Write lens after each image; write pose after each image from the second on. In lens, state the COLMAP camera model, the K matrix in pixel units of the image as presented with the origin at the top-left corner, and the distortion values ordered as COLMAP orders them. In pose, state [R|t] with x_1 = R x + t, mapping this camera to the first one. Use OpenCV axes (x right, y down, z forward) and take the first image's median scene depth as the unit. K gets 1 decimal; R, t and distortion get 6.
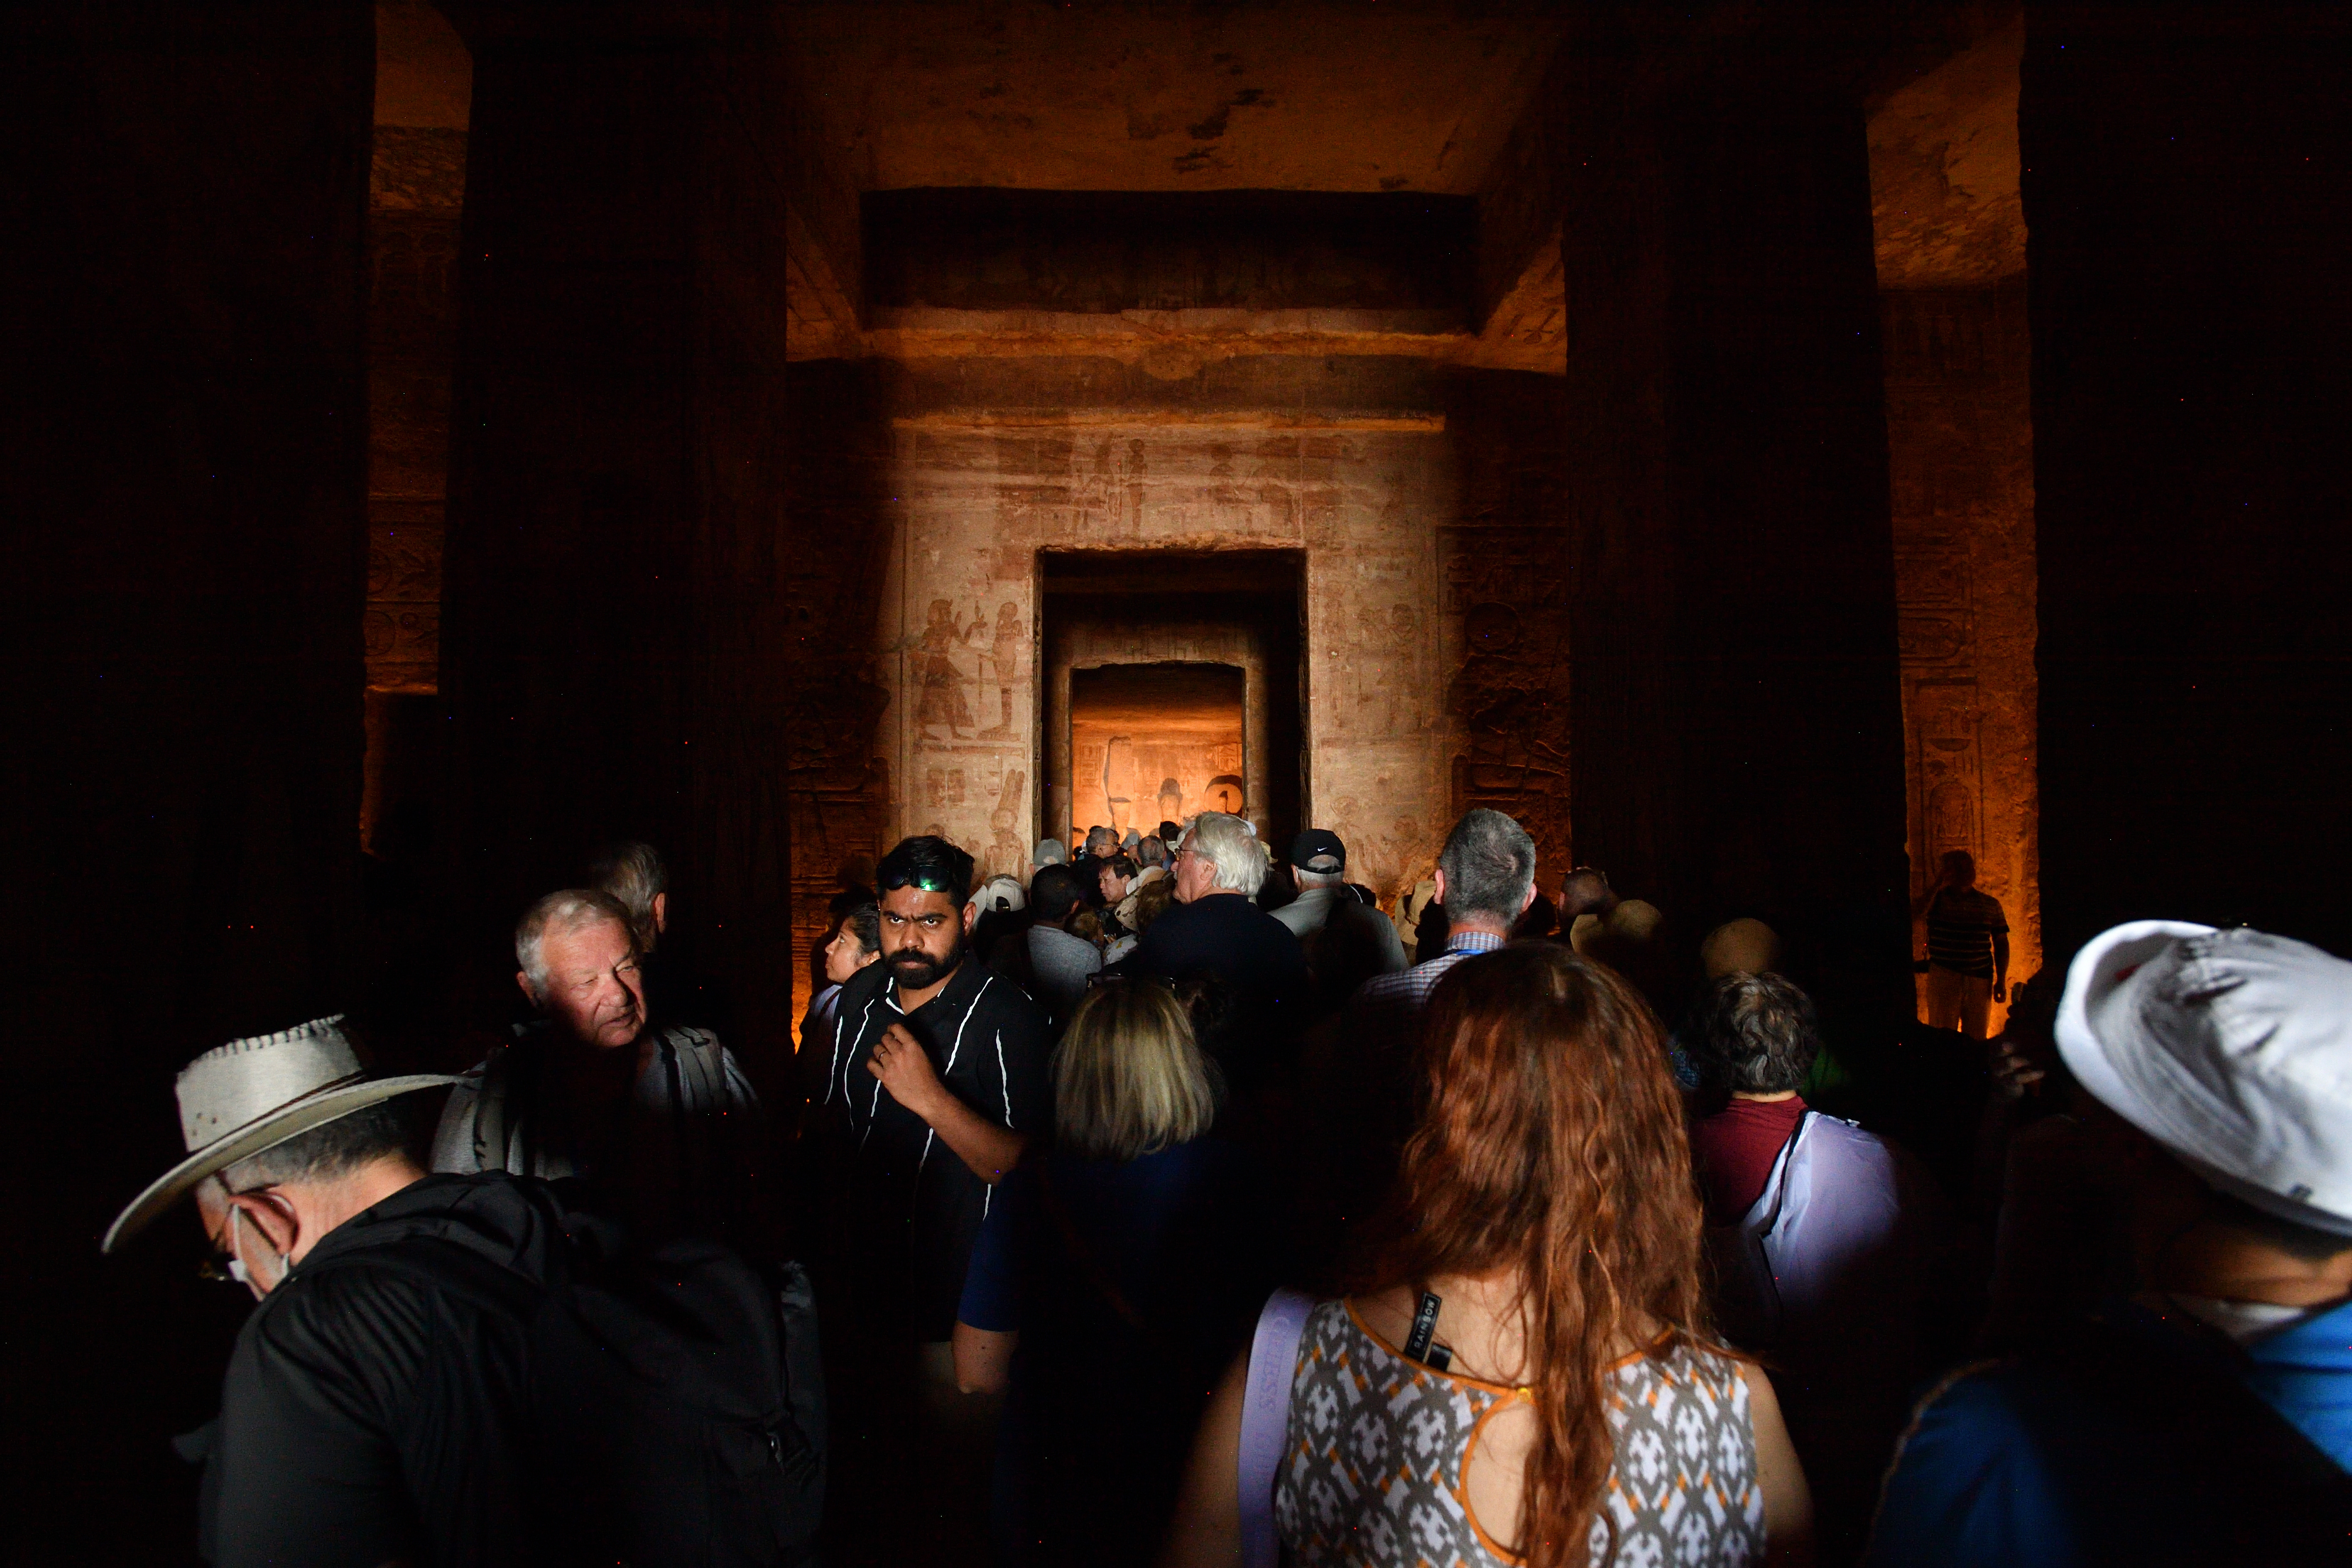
lens RADIAL K [[1136.6, 0, 1175.9], [0, 1136.6, 784.3], [0, 0, 1]] dist [-0.032967, 0.011608]
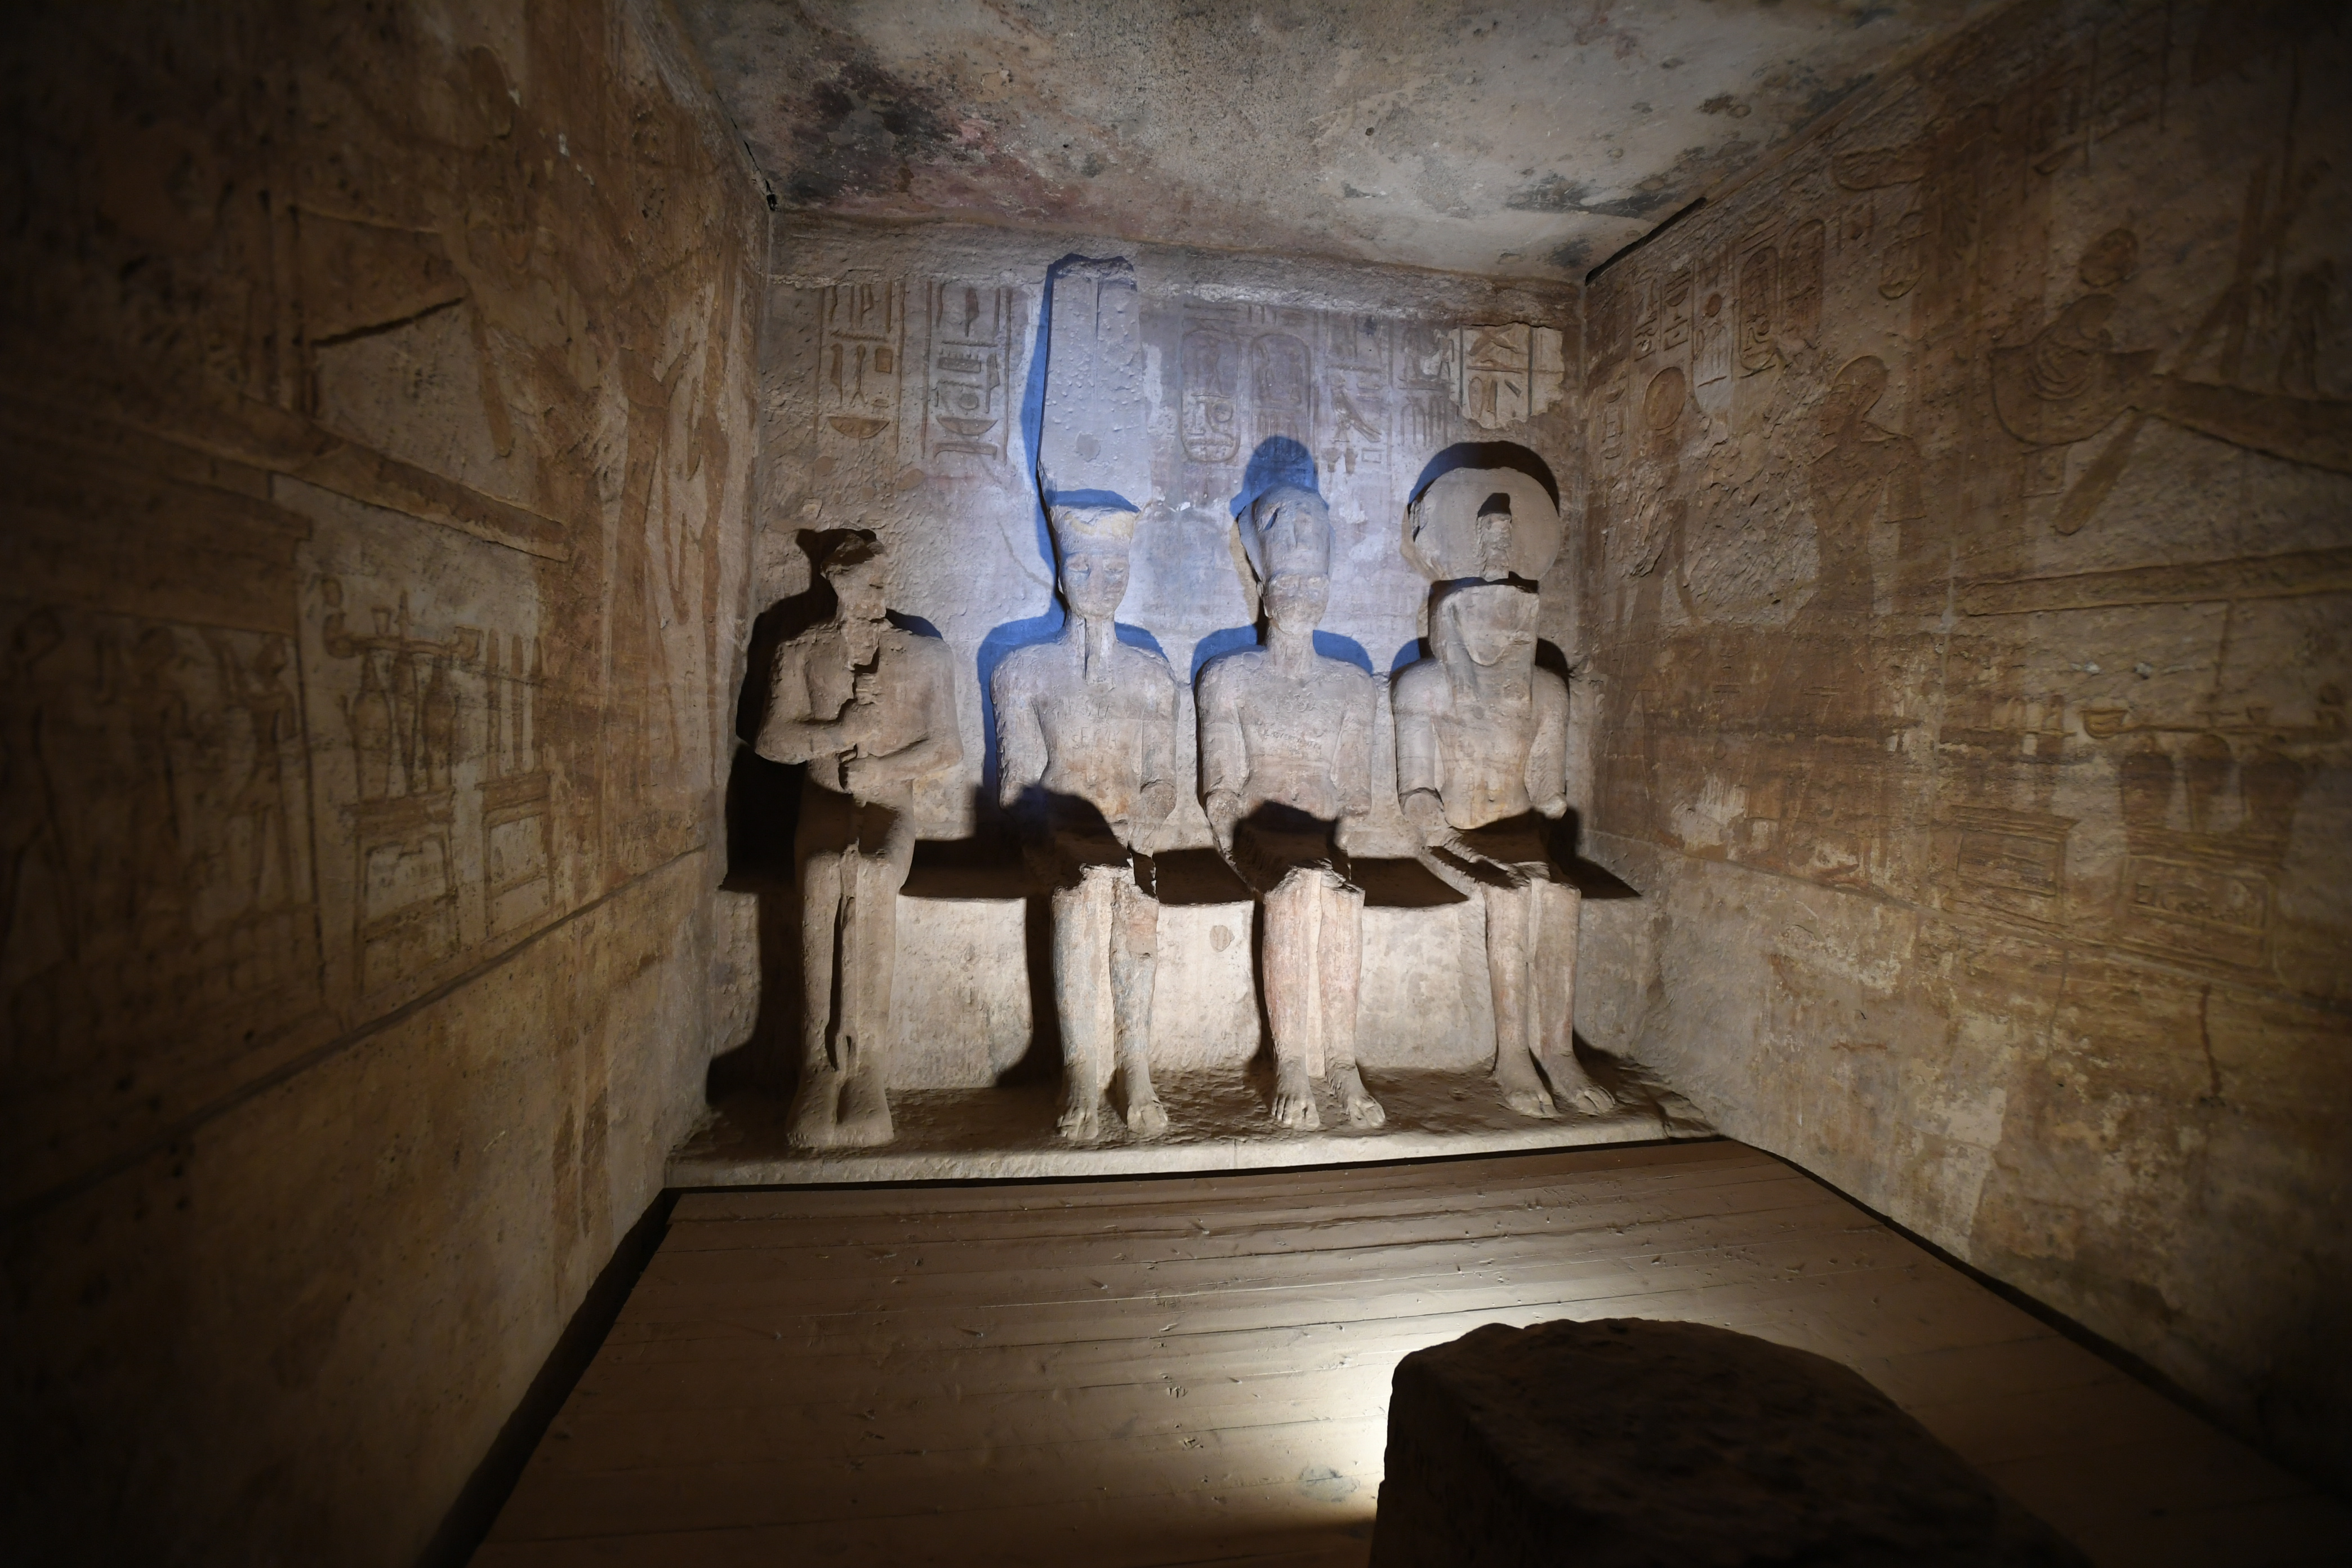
lens RADIAL K [[1136.6, 0, 1182.7], [0, 1136.6, 784.6], [0, 0, 1]] dist [-0.032967, 0.011608]
pose [[0.994357, 0.023358, 0.103487, -0.052350], [-0.032642, 0.995502, 0.088944, 0.050928], [-0.100944, -0.091820, 0.990646, 0.741932]]
